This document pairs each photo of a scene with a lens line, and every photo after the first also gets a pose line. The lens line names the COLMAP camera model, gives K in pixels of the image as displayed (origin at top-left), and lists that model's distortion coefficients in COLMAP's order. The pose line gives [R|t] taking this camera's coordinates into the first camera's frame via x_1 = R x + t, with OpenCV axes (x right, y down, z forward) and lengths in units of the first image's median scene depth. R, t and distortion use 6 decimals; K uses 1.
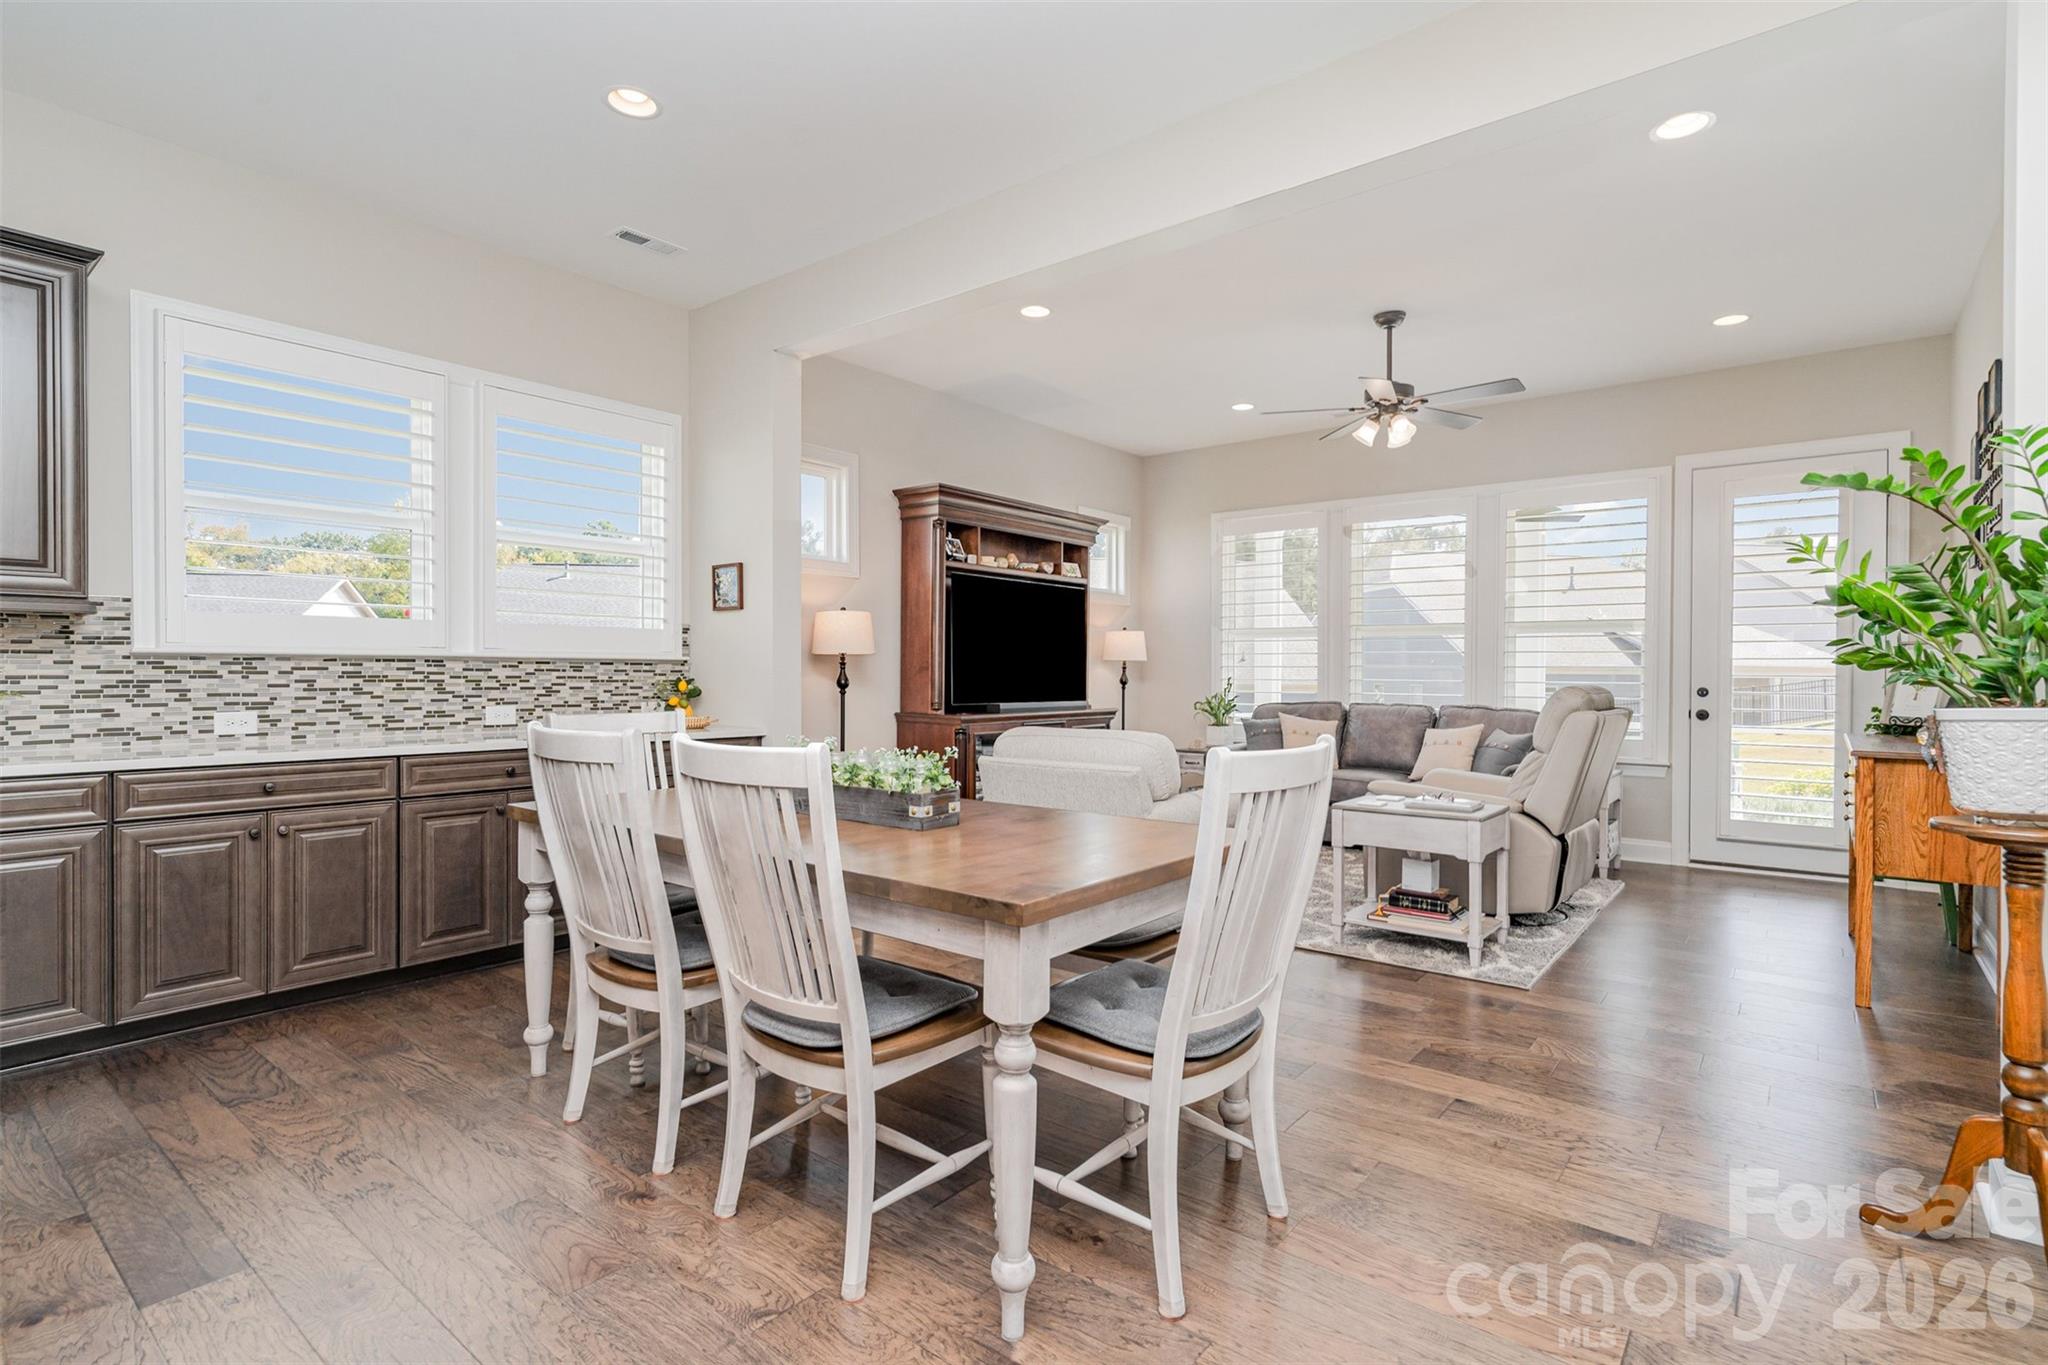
lens RADIAL K [[993.8, 0, 1028.1], [0, 993.8, 676.4], [0, 0, 1]] dist [-0.001659, 0.001197]
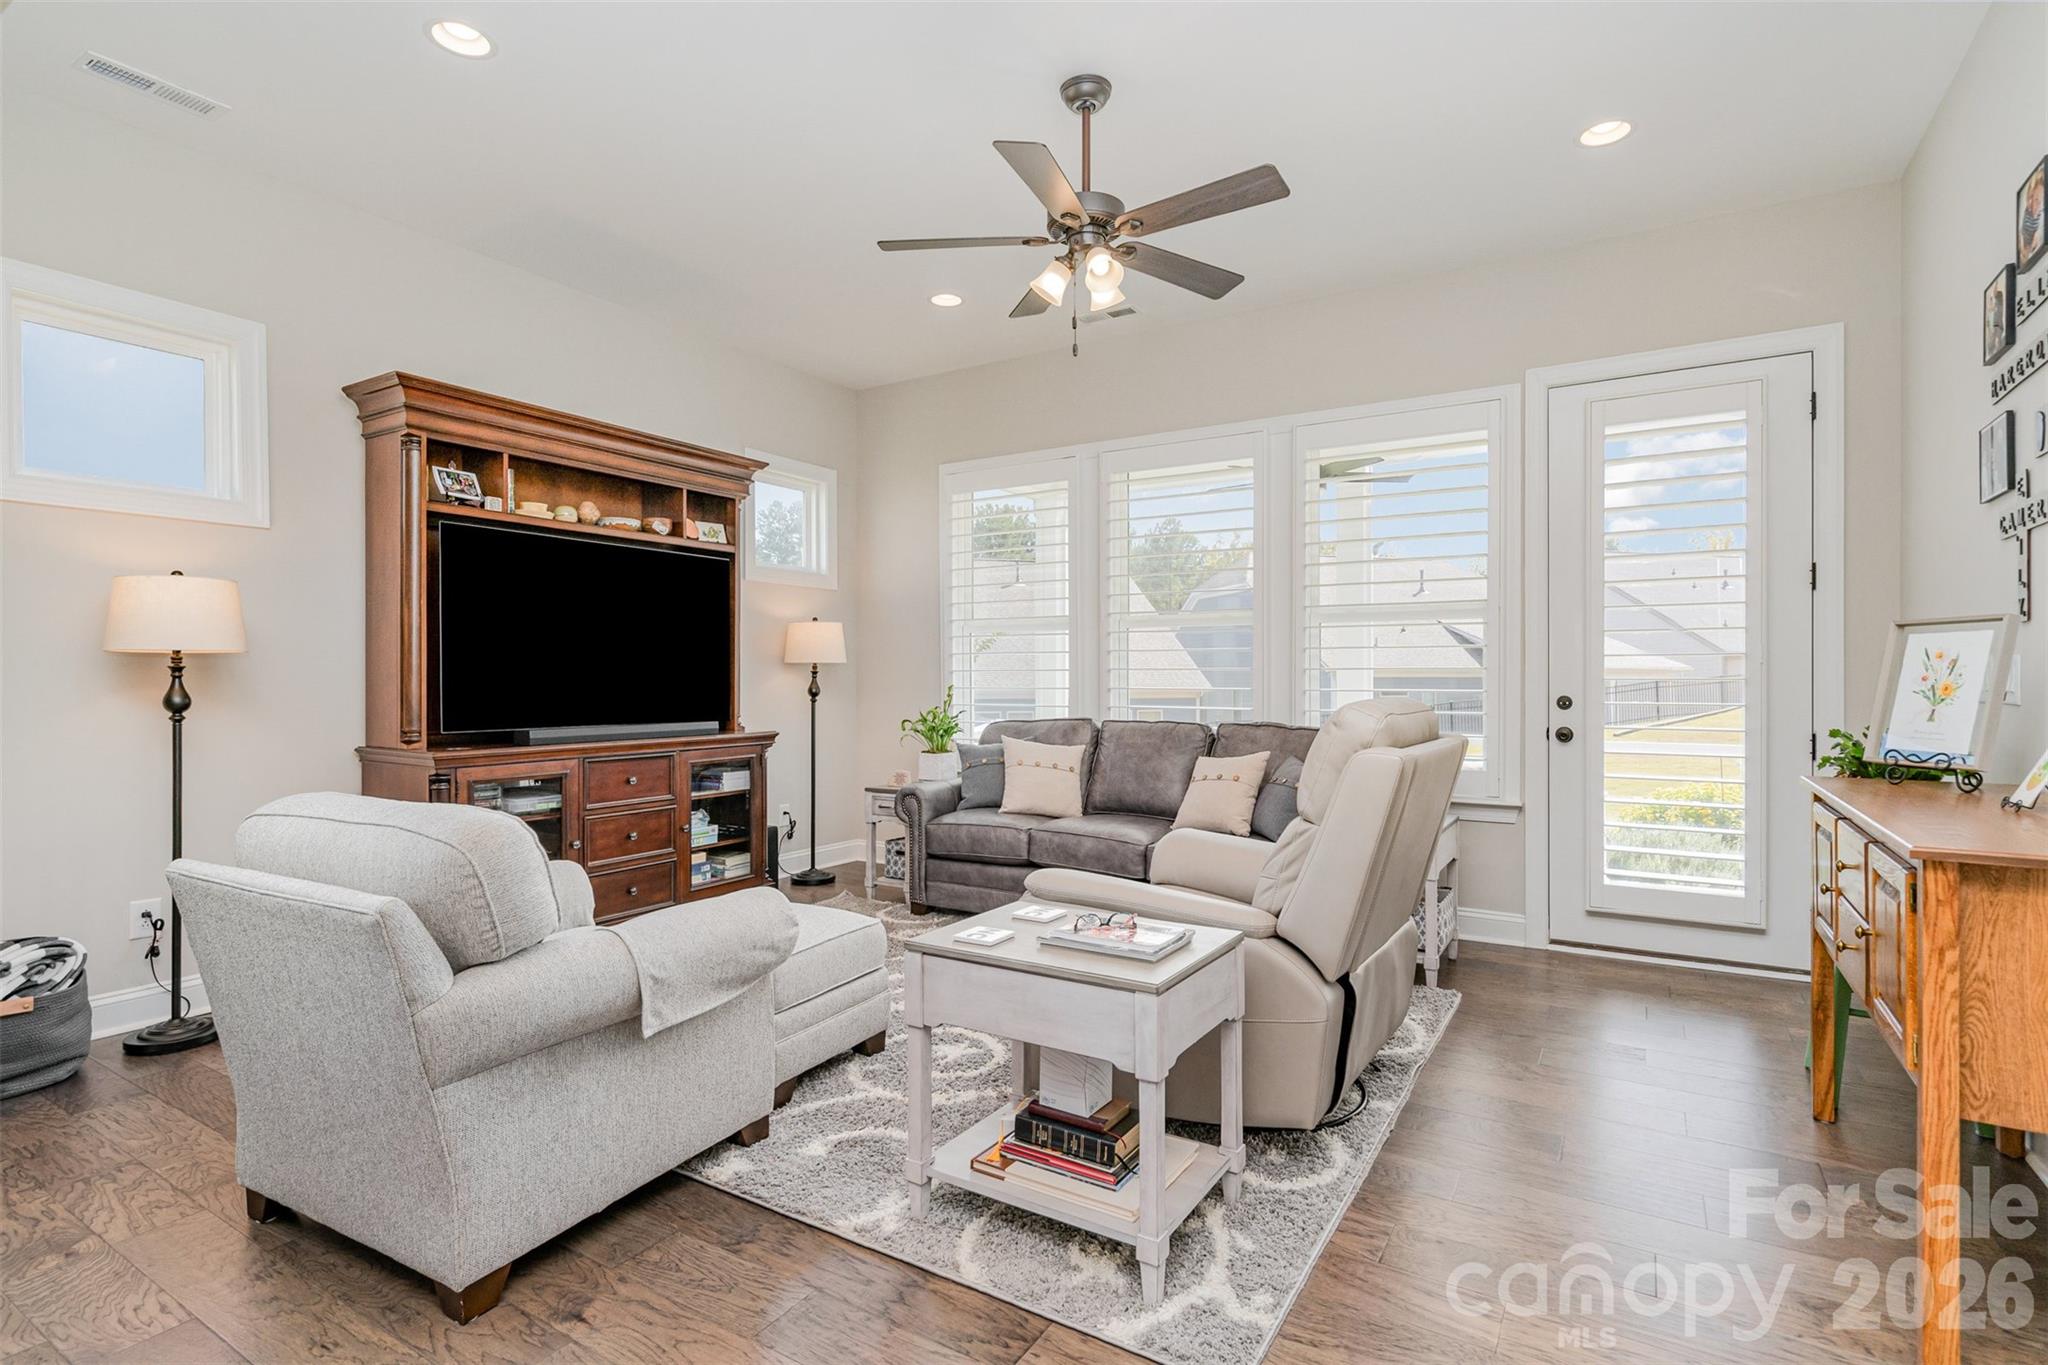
lens RADIAL K [[993.8, 0, 1026.5], [0, 993.8, 675.2], [0, 0, 1]] dist [-0.001659, 0.001197]
pose [[0.992961, -0.006437, 0.118271, 0.280269], [0.007135, 0.999960, -0.005479, -0.002770], [-0.118231, 0.006284, 0.992966, 0.446174]]
